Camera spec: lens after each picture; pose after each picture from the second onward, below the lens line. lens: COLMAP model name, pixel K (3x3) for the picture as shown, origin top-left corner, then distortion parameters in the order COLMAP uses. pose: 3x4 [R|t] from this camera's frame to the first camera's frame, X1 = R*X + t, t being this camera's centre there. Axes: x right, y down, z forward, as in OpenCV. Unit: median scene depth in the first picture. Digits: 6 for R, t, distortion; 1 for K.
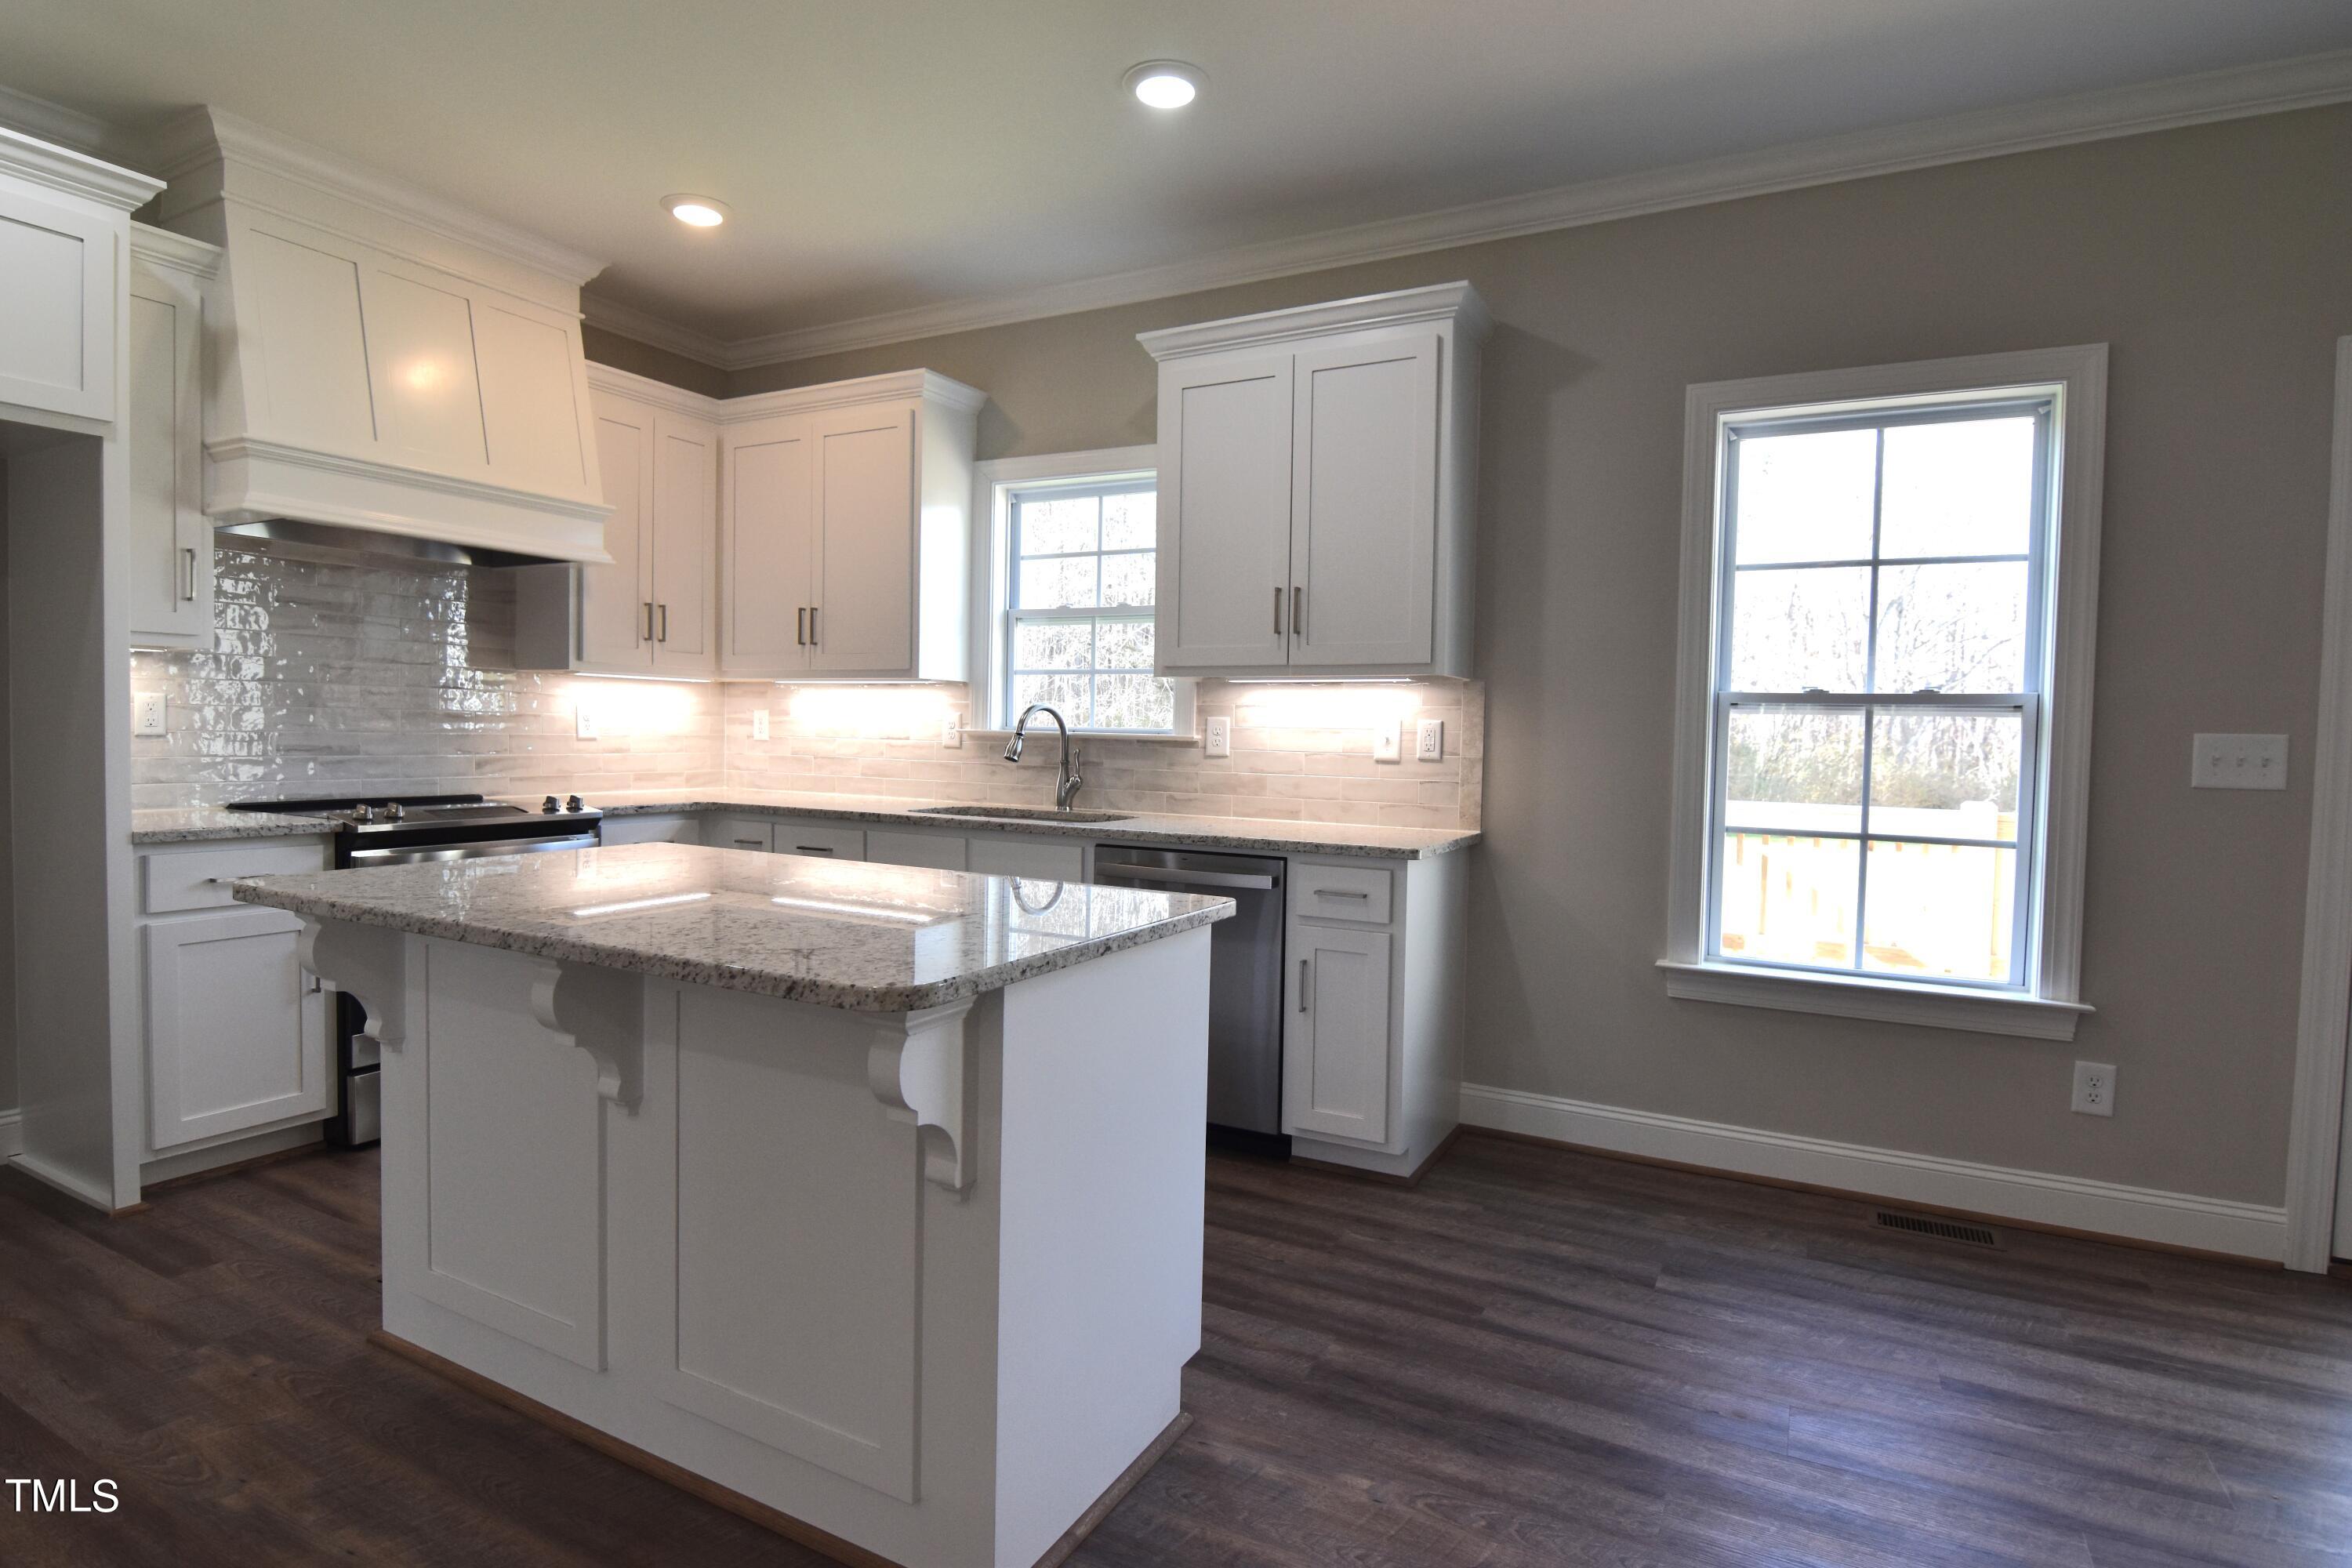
lens RADIAL K [[1209.0, 0, 1164.8], [0, 1209.0, 777.9], [0, 0, 1]] dist [-0.001999, -0.014148]
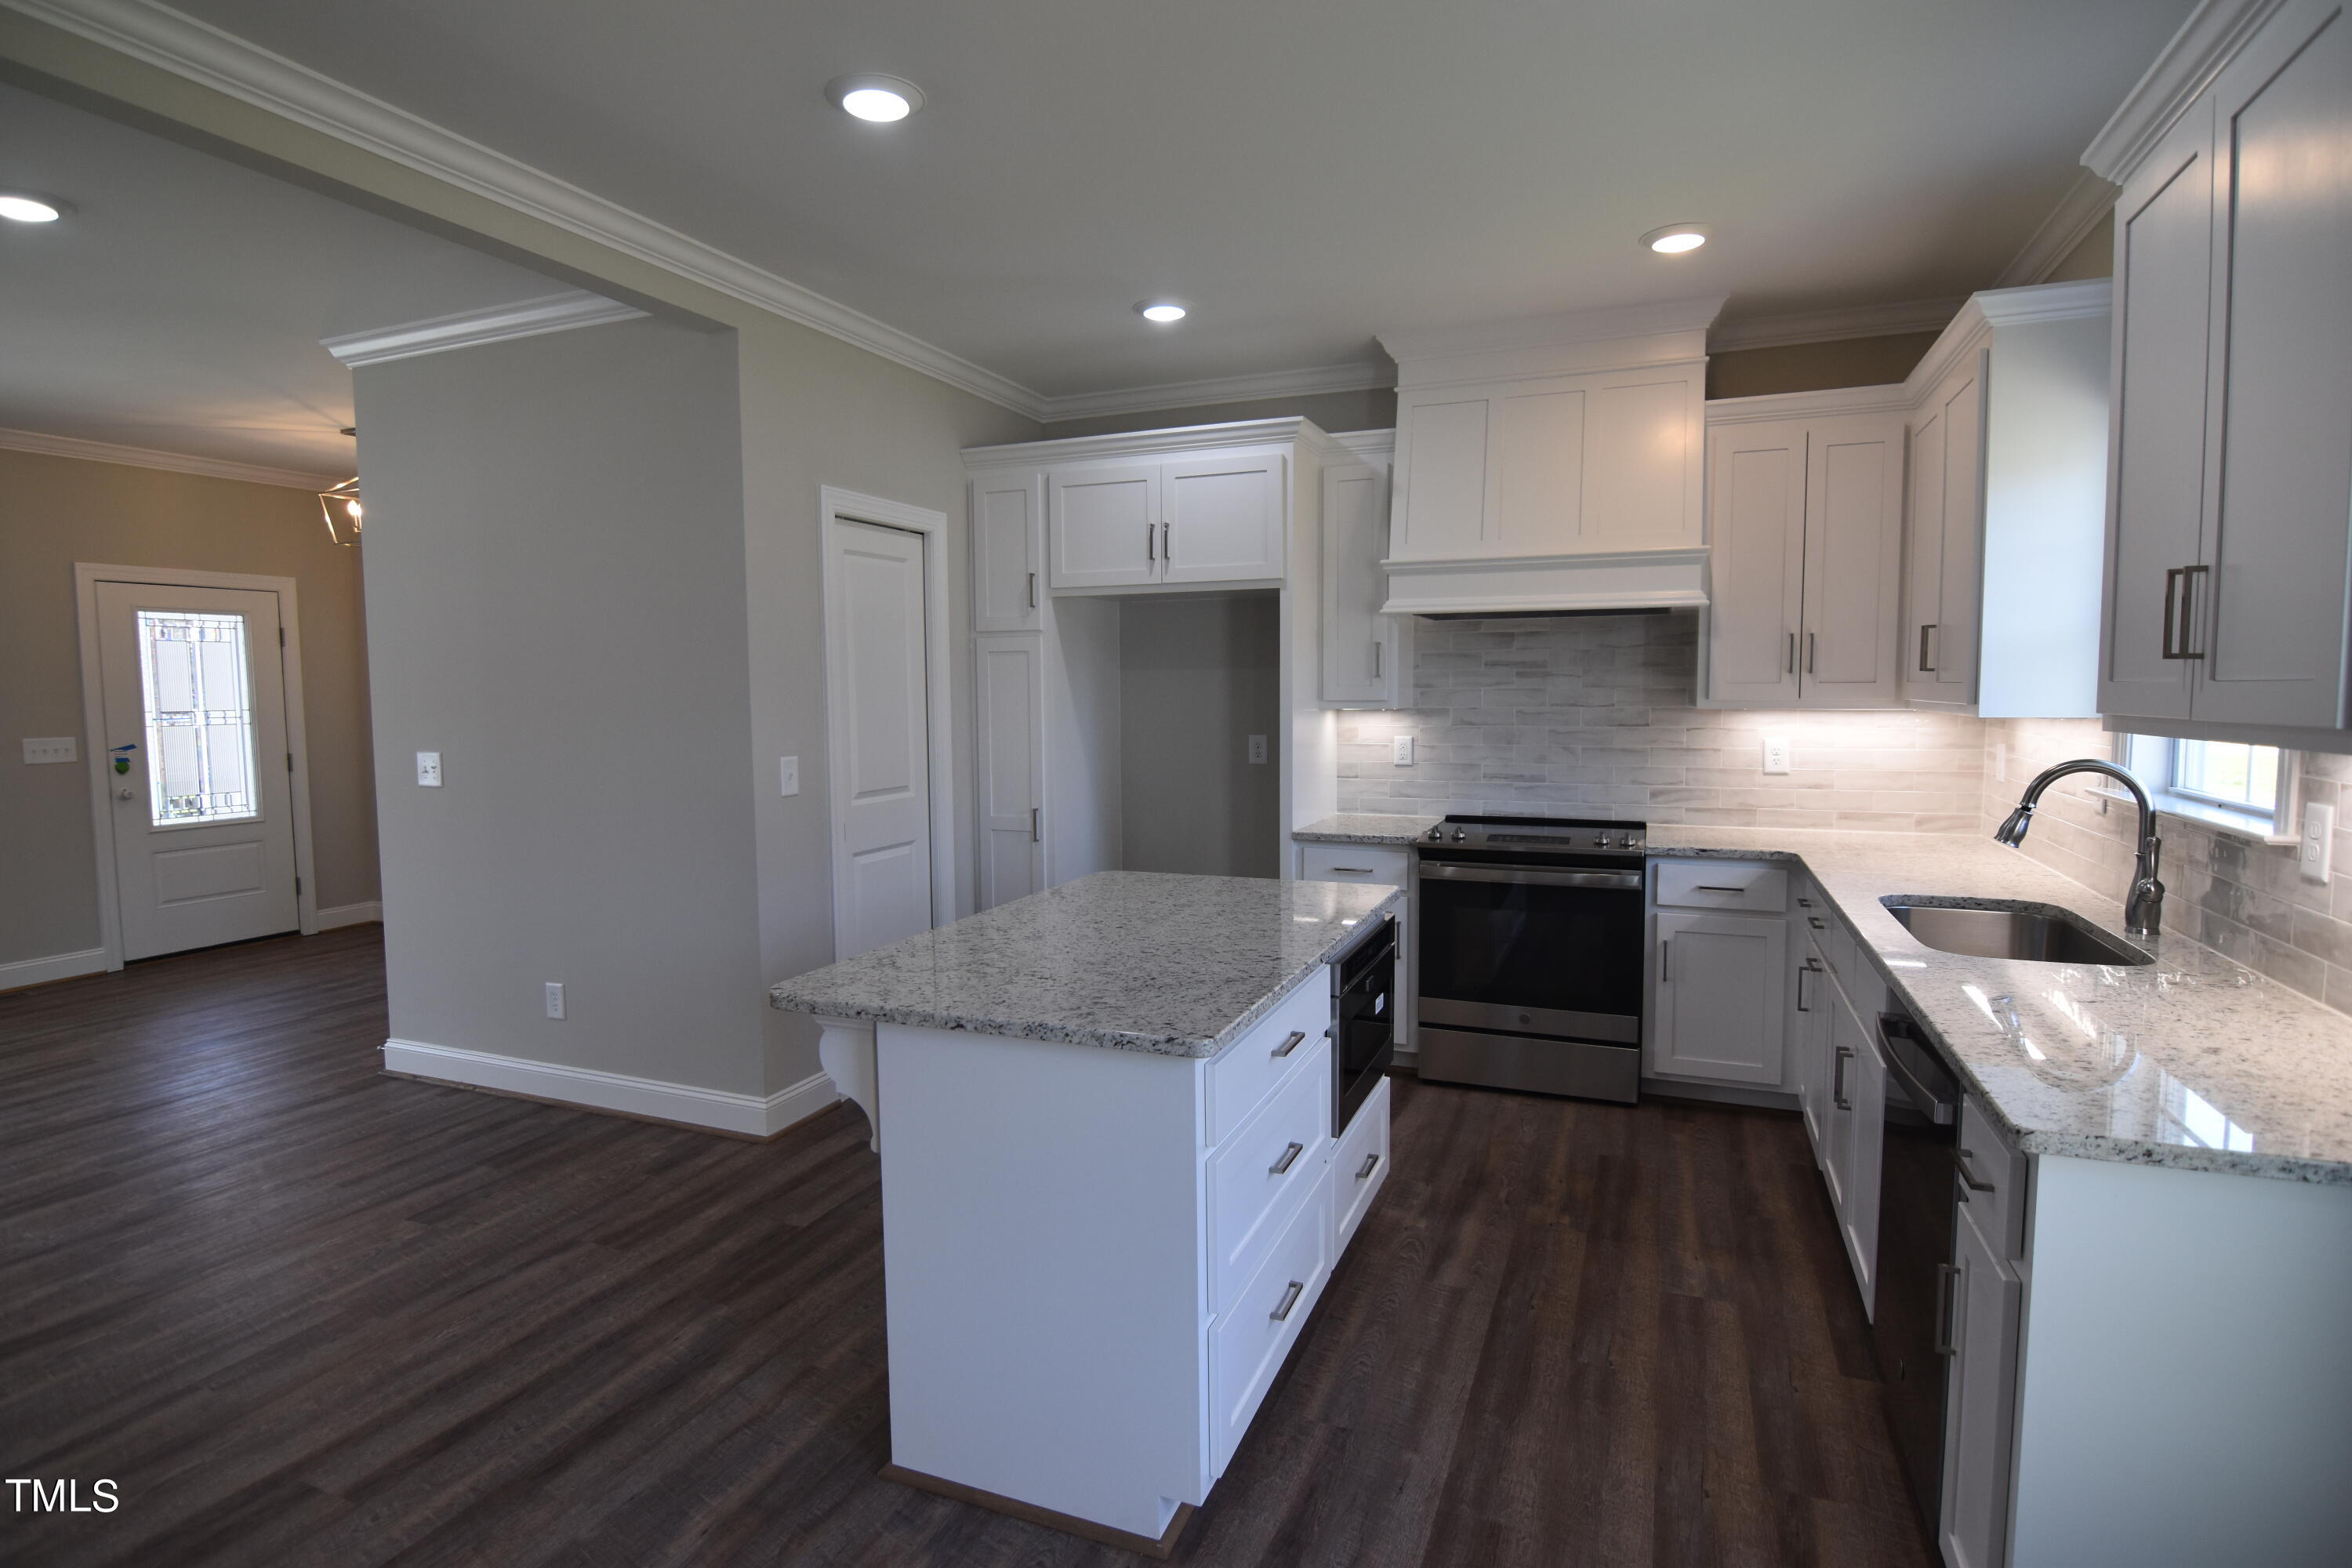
lens RADIAL K [[1195.1, 0, 1167.0], [0, 1195.1, 777.4], [0, 0, 1]] dist [-0.001119, -0.012677]
pose [[0.103952, 0.054972, -0.993062, 0.554282], [-0.029067, 0.998213, 0.052214, -0.083842], [0.994158, 0.023438, 0.105364, 0.525788]]
